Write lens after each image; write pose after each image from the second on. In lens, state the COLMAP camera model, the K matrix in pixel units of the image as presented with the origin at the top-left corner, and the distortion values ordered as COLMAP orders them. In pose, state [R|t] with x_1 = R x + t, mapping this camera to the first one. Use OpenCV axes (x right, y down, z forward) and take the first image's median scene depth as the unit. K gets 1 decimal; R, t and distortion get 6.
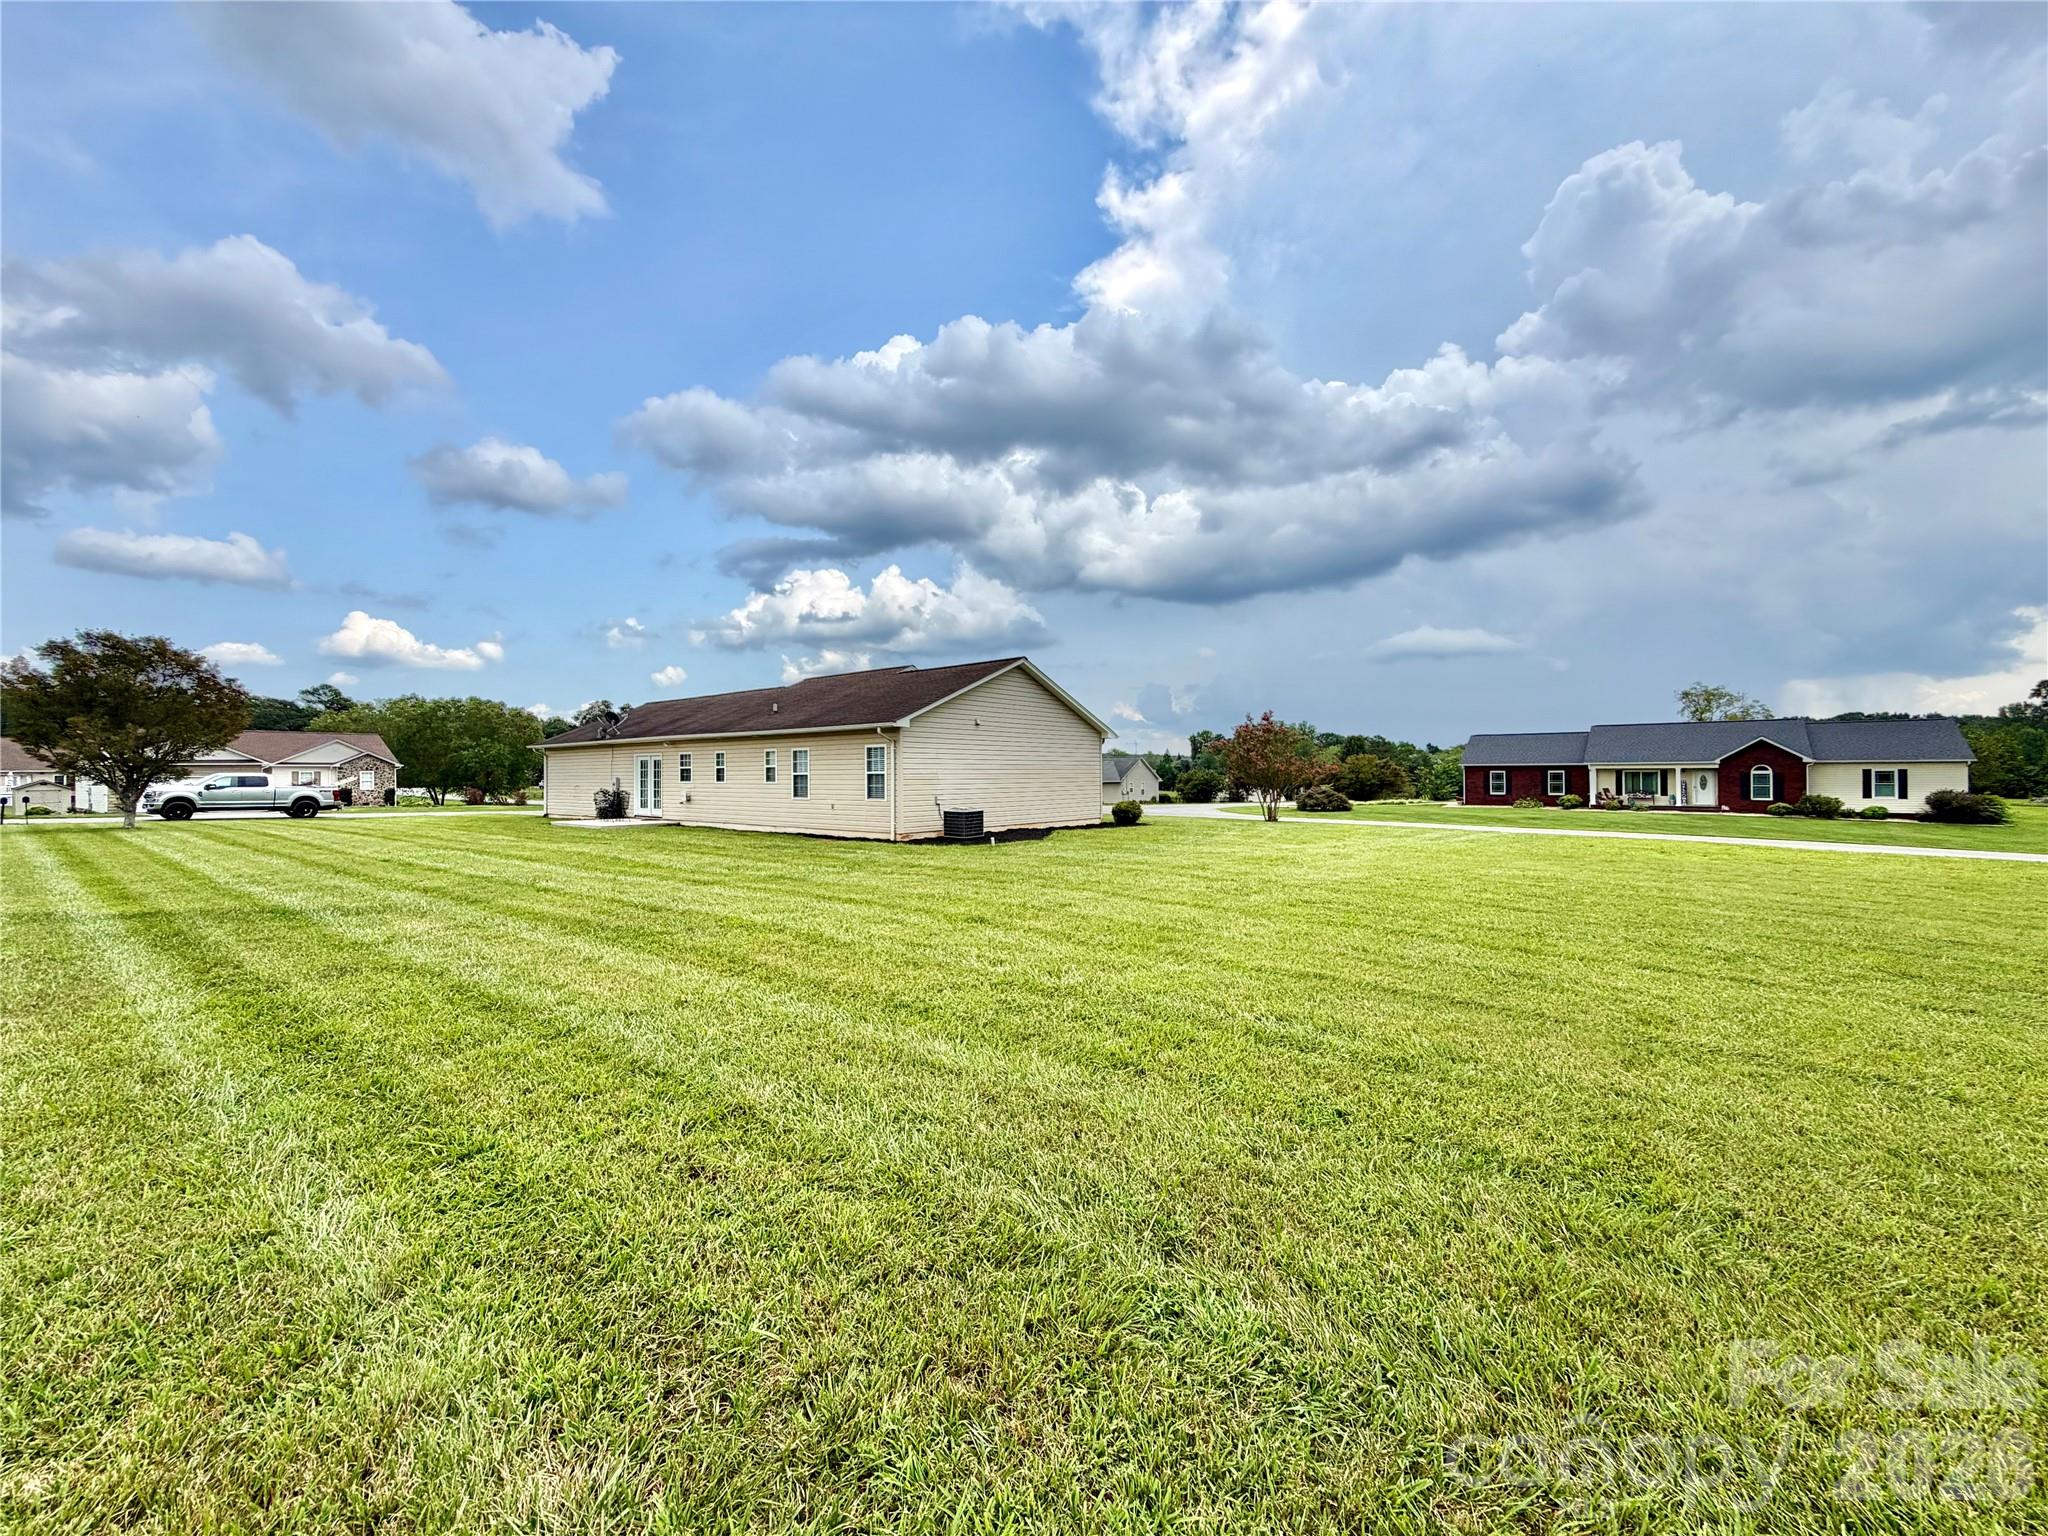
lens RADIAL K [[815.4, 0, 1017.1], [0, 815.4, 768.3], [0, 0, 1]] dist [0.001544, -0.000159]
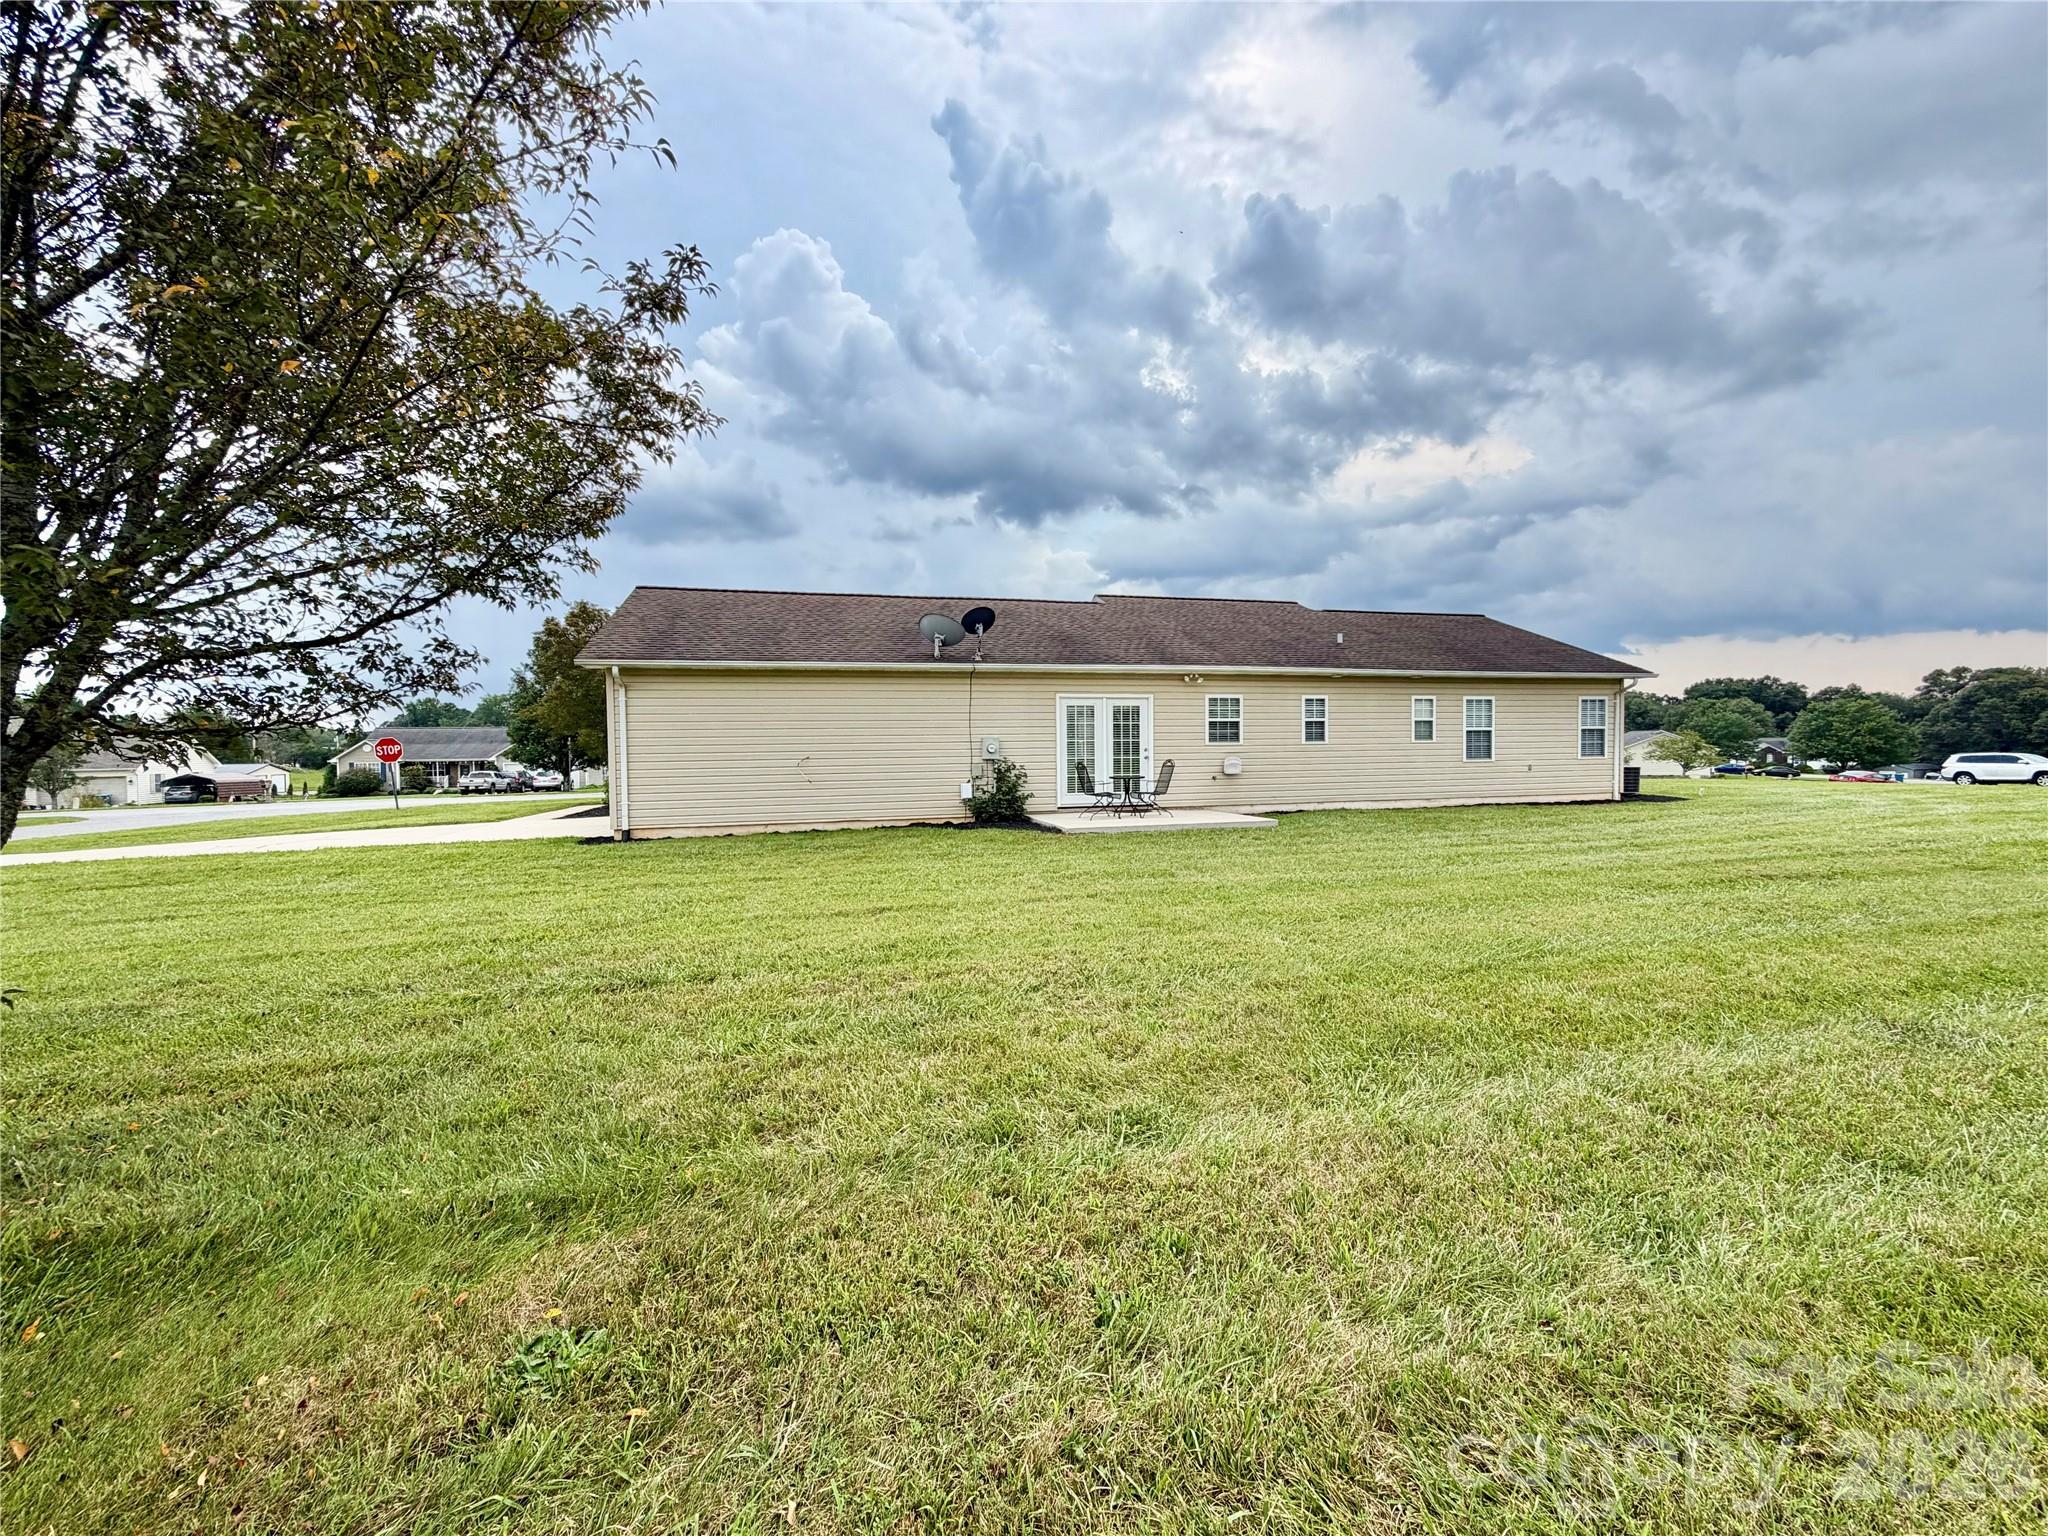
lens RADIAL K [[815.4, 0, 1017.1], [0, 815.4, 768.3], [0, 0, 1]] dist [0.001544, -0.000159]
pose [[0.568391, -0.025564, 0.822361, -0.991394], [0.005164, 0.999608, 0.027505, 0.017646], [-0.822742, -0.011387, 0.568301, 0.776176]]
